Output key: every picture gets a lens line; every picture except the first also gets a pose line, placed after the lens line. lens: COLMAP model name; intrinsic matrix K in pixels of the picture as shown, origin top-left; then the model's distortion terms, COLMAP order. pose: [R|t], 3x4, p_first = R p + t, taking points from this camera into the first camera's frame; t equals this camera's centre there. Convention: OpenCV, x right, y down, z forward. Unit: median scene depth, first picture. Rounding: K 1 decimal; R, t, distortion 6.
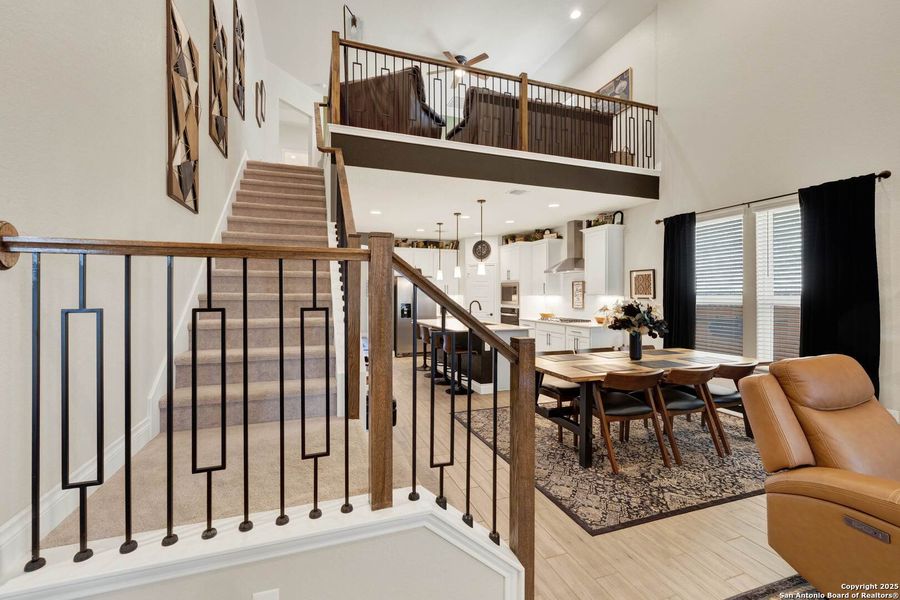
lens RADIAL K [[381.9, 0, 443.2], [0, 381.9, 295.2], [0, 0, 1]] dist [-0.000850, 0.000183]
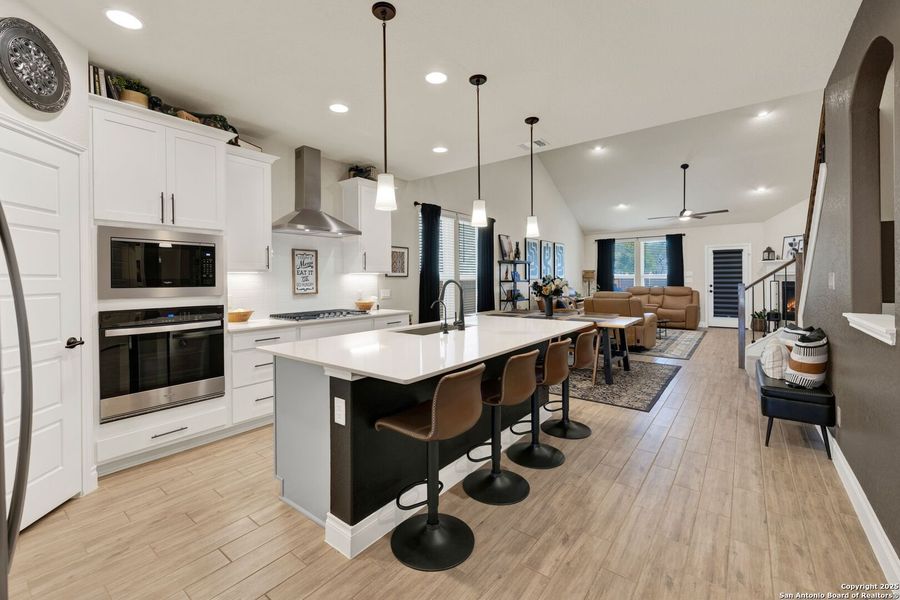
lens RADIAL K [[381.9, 0, 442.2], [0, 381.9, 282.1], [0, 0, 1]] dist [-0.000850, 0.000183]
pose [[-0.535102, -0.003904, 0.844778, -0.406537], [0.007962, 0.999922, 0.009665, 0.017236], [-0.844750, 0.011898, -0.535029, 1.669051]]
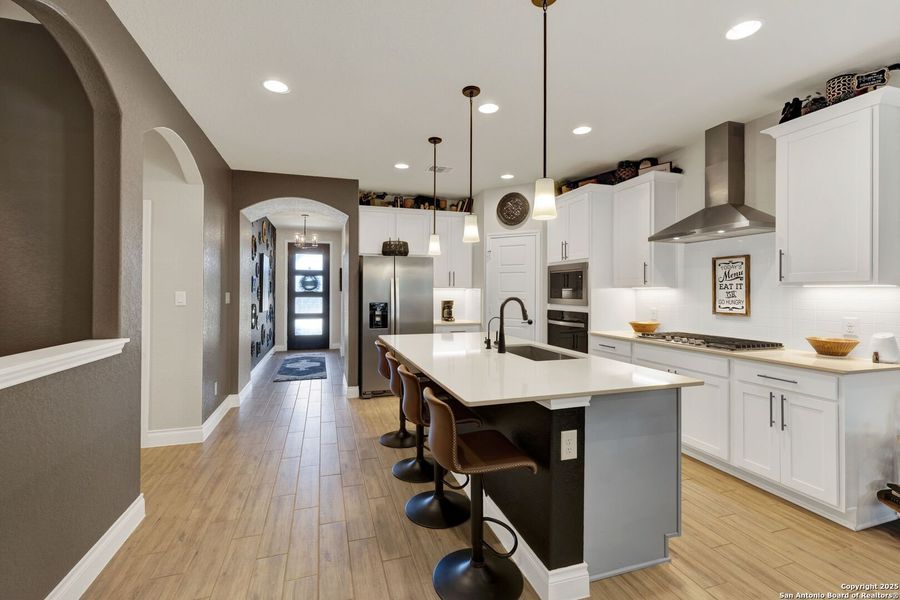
lens RADIAL K [[381.9, 0, 442.1], [0, 381.9, 294.6], [0, 0, 1]] dist [-0.000850, 0.000183]
pose [[0.999548, 0.001942, -0.029985, 0.021543], [-0.001788, 0.999985, 0.005170, 0.012967], [0.029994, -0.005114, 0.999537, 0.765763]]
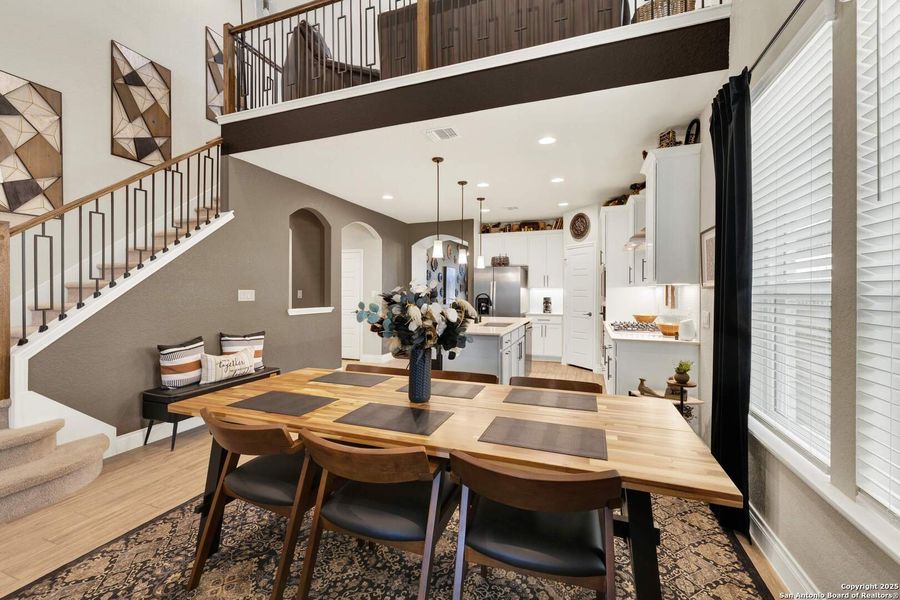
lens RADIAL K [[381.9, 0, 447.1], [0, 381.9, 293.3], [0, 0, 1]] dist [-0.000850, 0.000183]
pose [[0.771853, 0.001189, -0.635800, 0.672078], [-0.001010, 0.999999, 0.000644, 0.019343], [0.635800, 0.000145, 0.771854, 0.492170]]
